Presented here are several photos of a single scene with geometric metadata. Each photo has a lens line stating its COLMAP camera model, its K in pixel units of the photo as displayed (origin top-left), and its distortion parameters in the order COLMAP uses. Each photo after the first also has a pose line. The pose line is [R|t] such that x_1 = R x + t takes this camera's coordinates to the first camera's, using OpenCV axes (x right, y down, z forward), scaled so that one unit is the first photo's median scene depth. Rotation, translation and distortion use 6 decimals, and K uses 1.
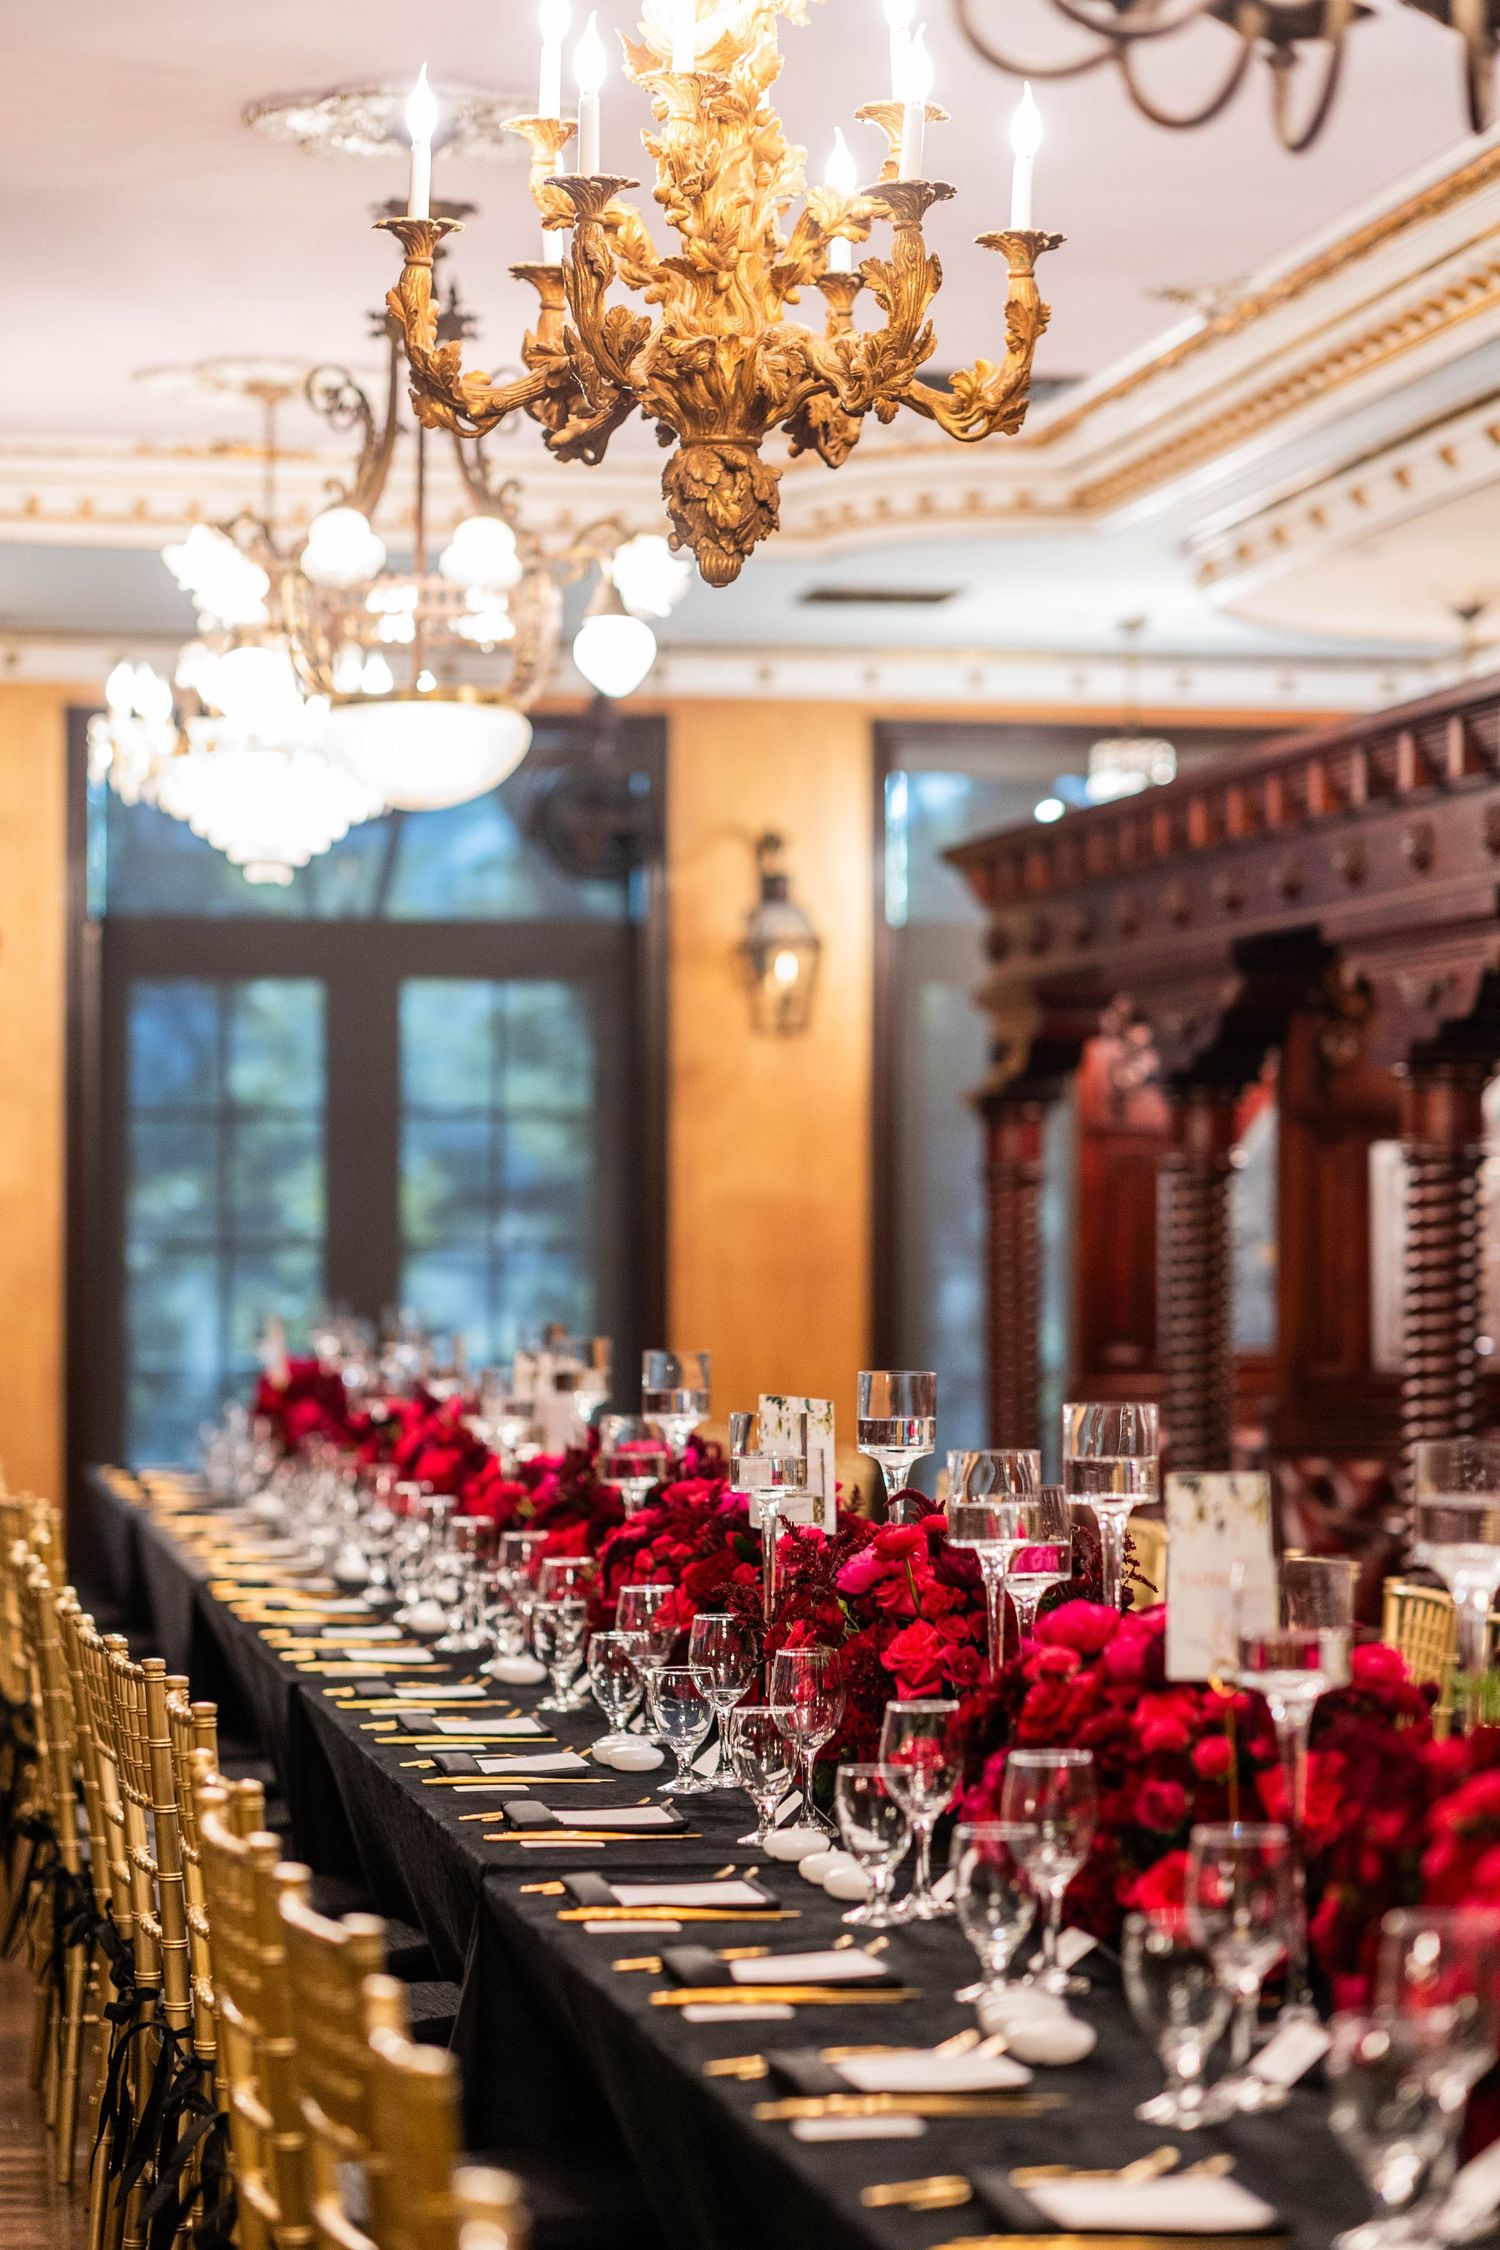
lens RADIAL K [[5299.3, 0, 752.9], [0, 5299.3, 1139.3], [0, 0, 1]] dist [0.037112, 0.000000]
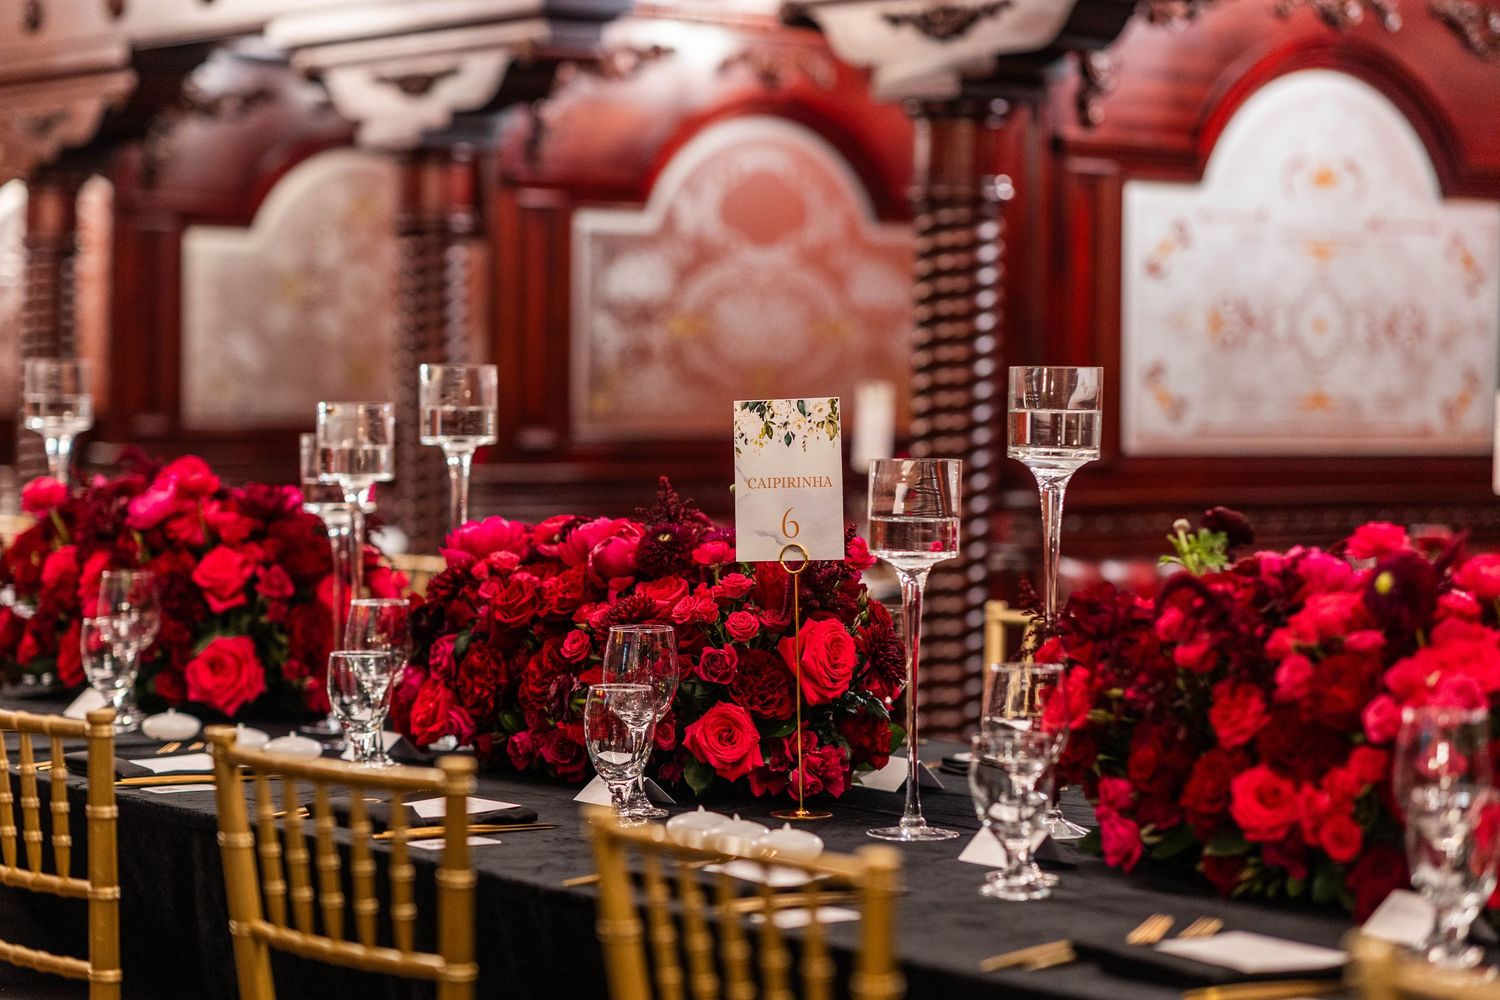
lens RADIAL K [[3532.9, 0, 754.2], [0, 3532.9, 505.5], [0, 0, 1]] dist [0.037112, 0.000000]
pose [[0.881272, -0.006154, 0.472569, -0.168871], [-0.020390, 0.998489, 0.051027, 0.024805], [-0.472169, -0.054605, 0.879815, 0.147735]]
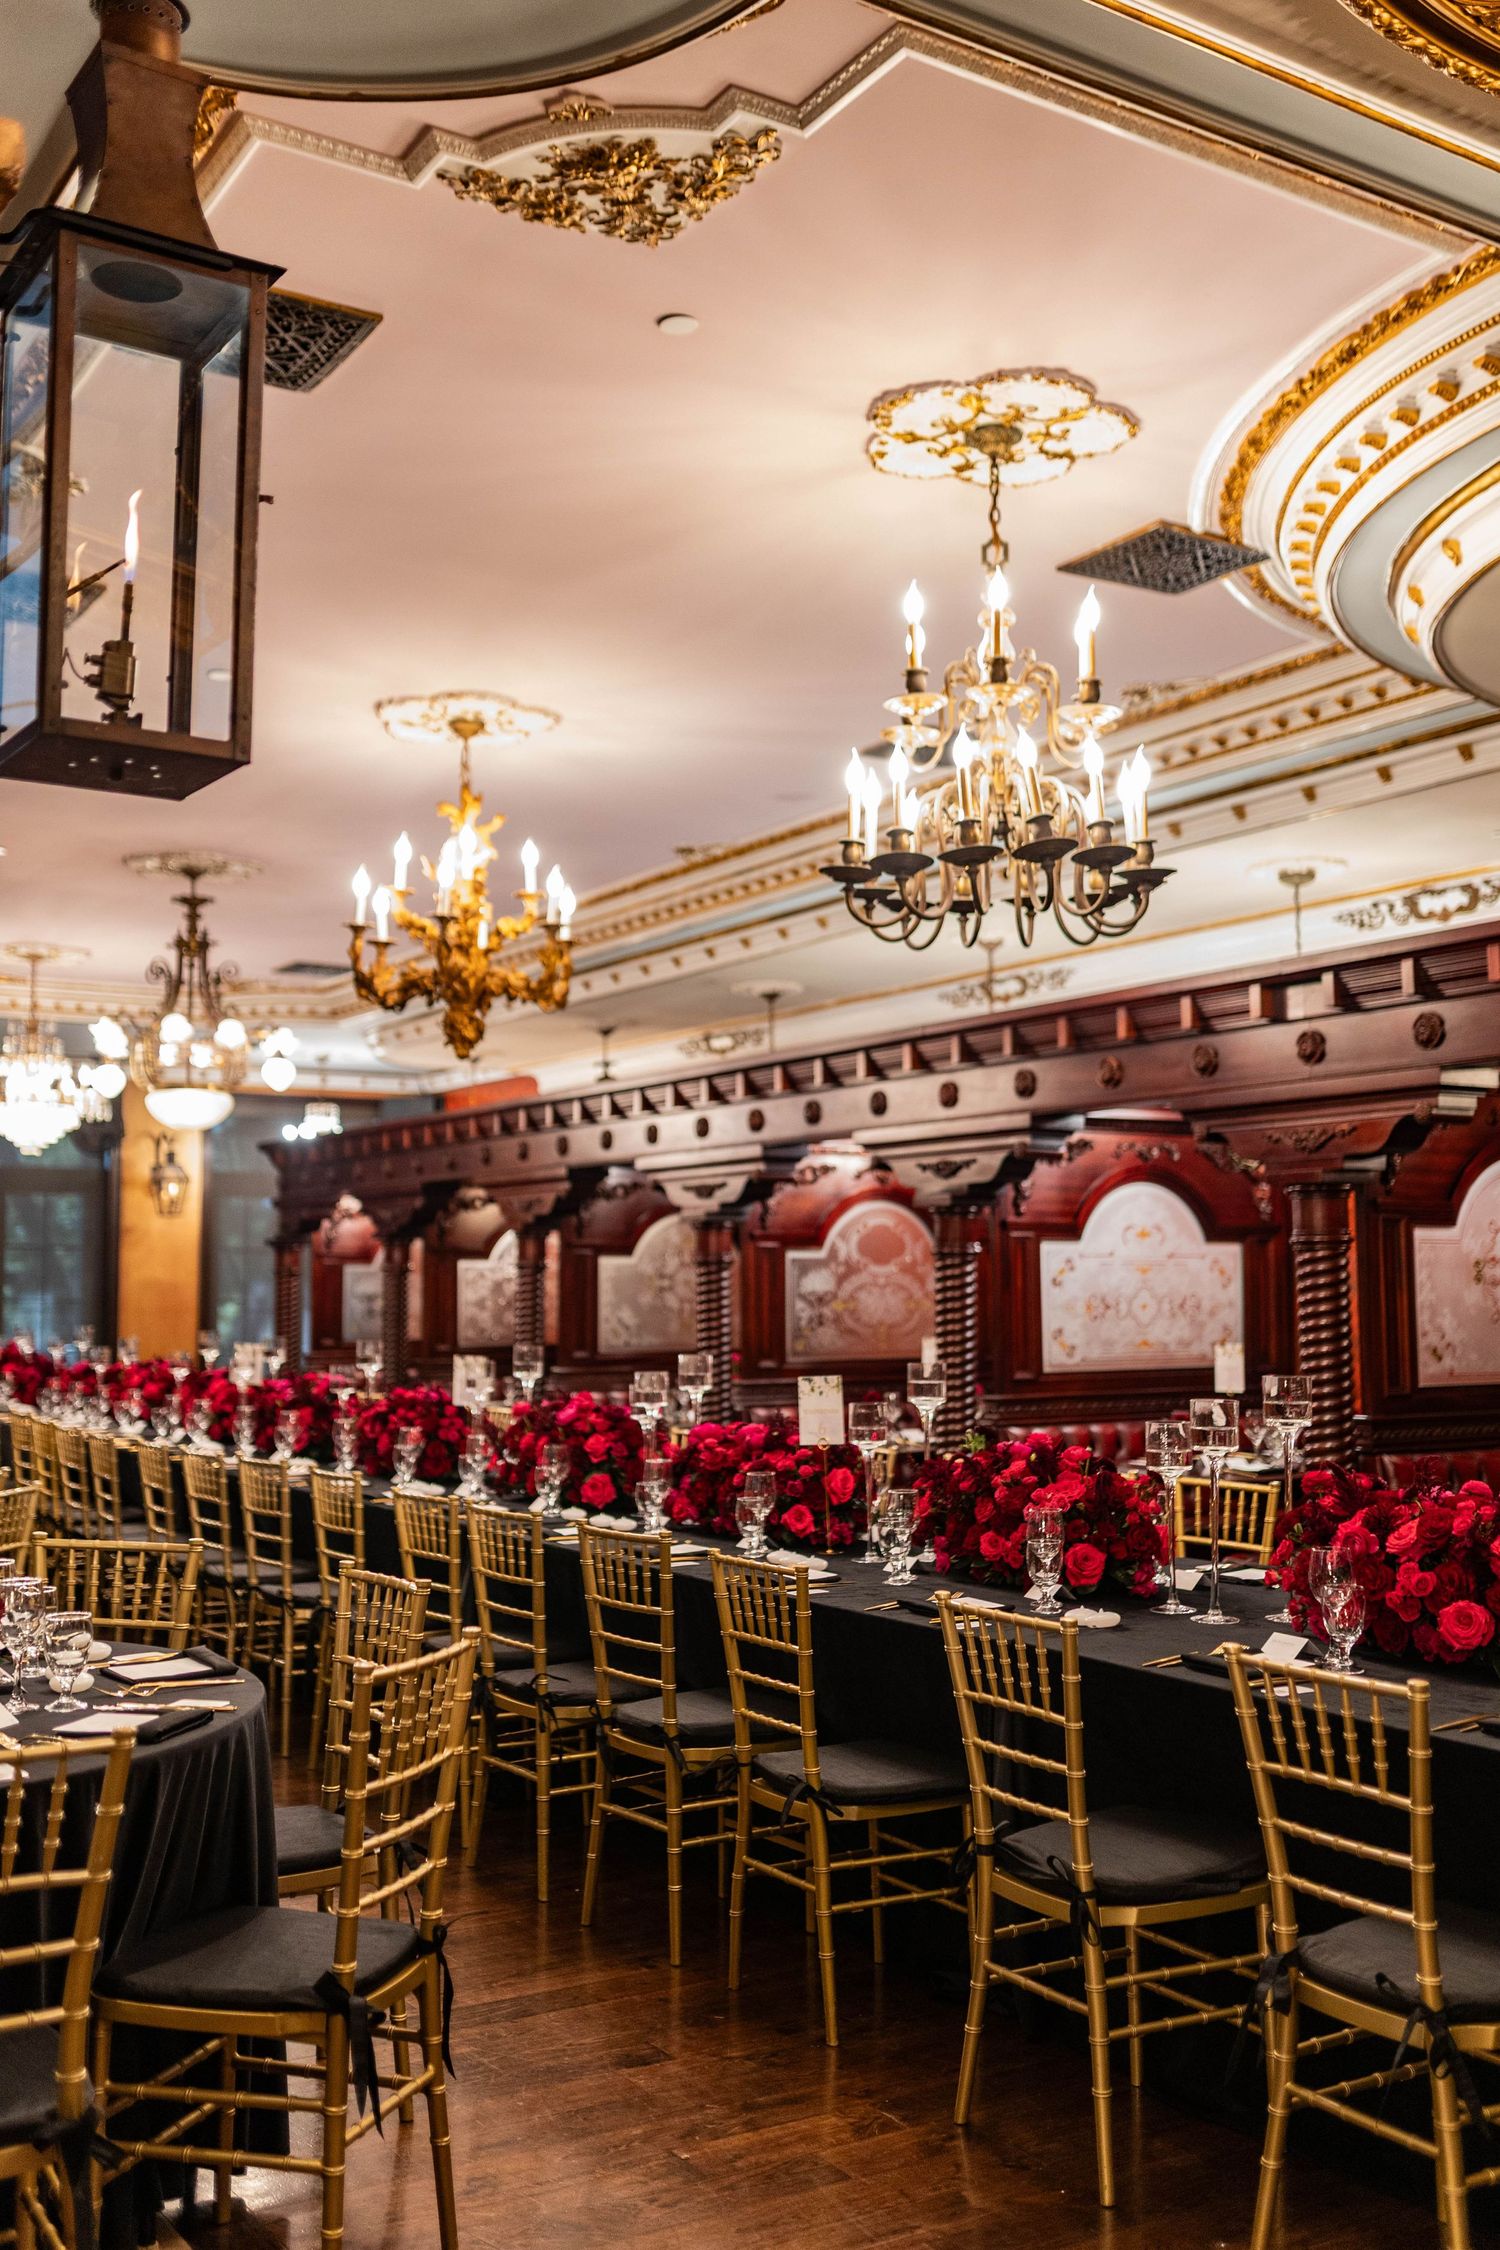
lens RADIAL K [[2127.2, 0, 727.1], [0, 2127.2, 1108.9], [0, 0, 1]] dist [0.014817, 0.000000]
pose [[0.927861, 0.027045, 0.371945, -0.223519], [-0.001613, 0.997649, -0.068519, -0.002772], [-0.372923, 0.062976, 0.925723, -0.055442]]
